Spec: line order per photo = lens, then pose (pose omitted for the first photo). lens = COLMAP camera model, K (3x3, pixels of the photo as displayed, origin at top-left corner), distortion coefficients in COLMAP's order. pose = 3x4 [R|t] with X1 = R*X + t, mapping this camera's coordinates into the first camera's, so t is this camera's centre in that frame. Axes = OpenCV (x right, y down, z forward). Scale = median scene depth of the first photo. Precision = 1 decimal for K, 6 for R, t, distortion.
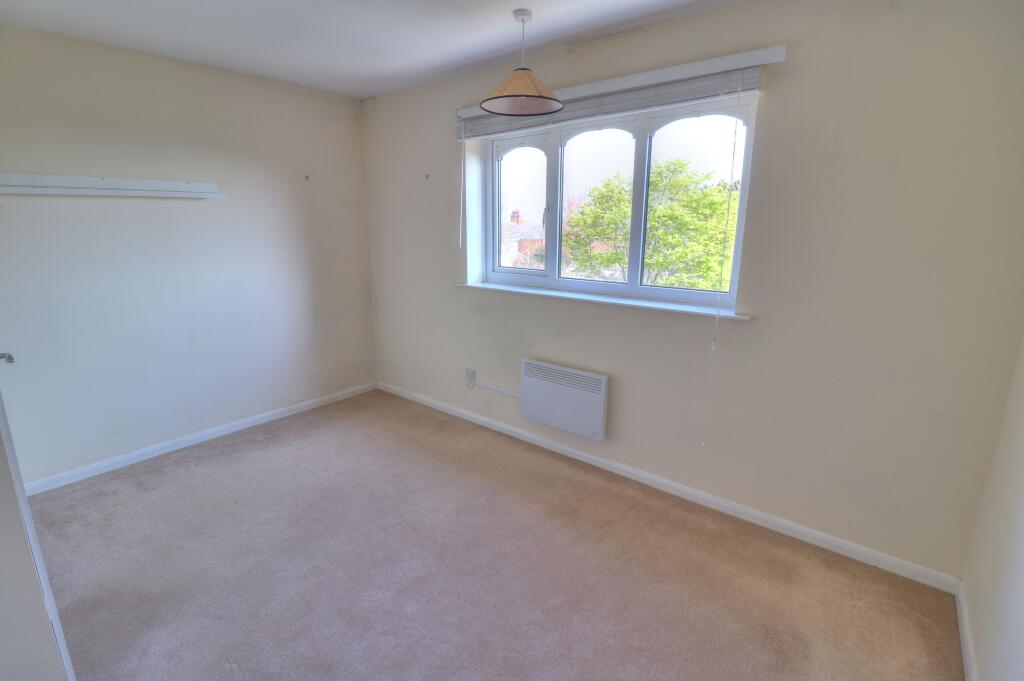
lens RADIAL K [[485.3, 0, 511.5], [0, 485.3, 341.7], [0, 0, 1]] dist [-0.006740, -0.000583]
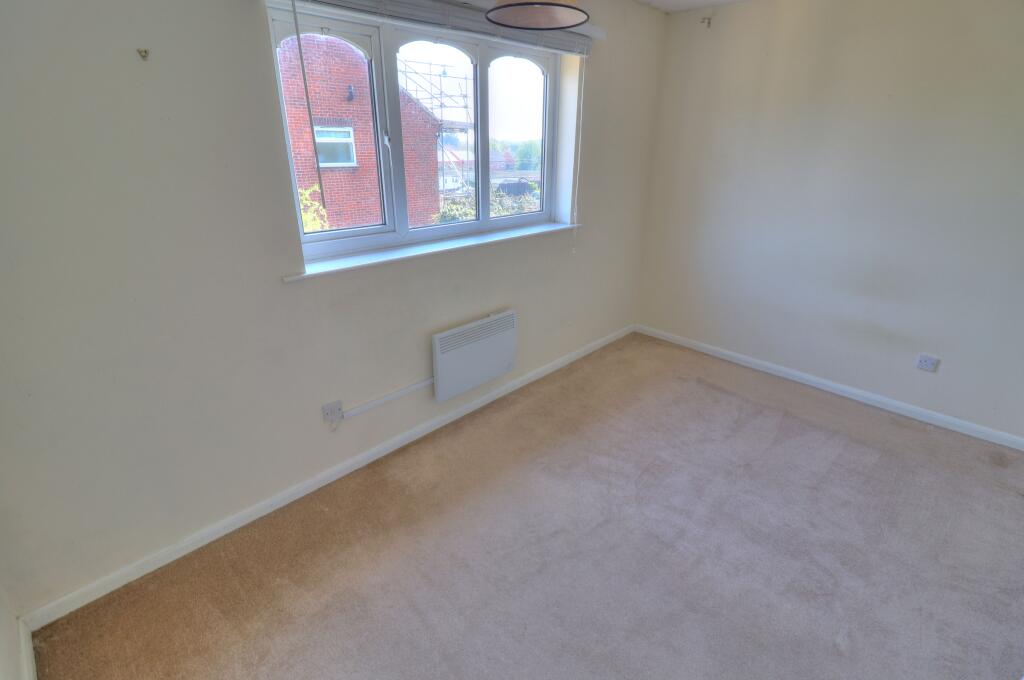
lens RADIAL K [[485.3, 0, 511.9], [0, 485.3, 339.0], [0, 0, 1]] dist [-0.006740, -0.000583]
pose [[0.064201, -0.384079, 0.921066, -0.746870], [0.223650, 0.905030, 0.361803, -0.235417], [-0.972553, 0.182768, 0.144003, 0.805277]]
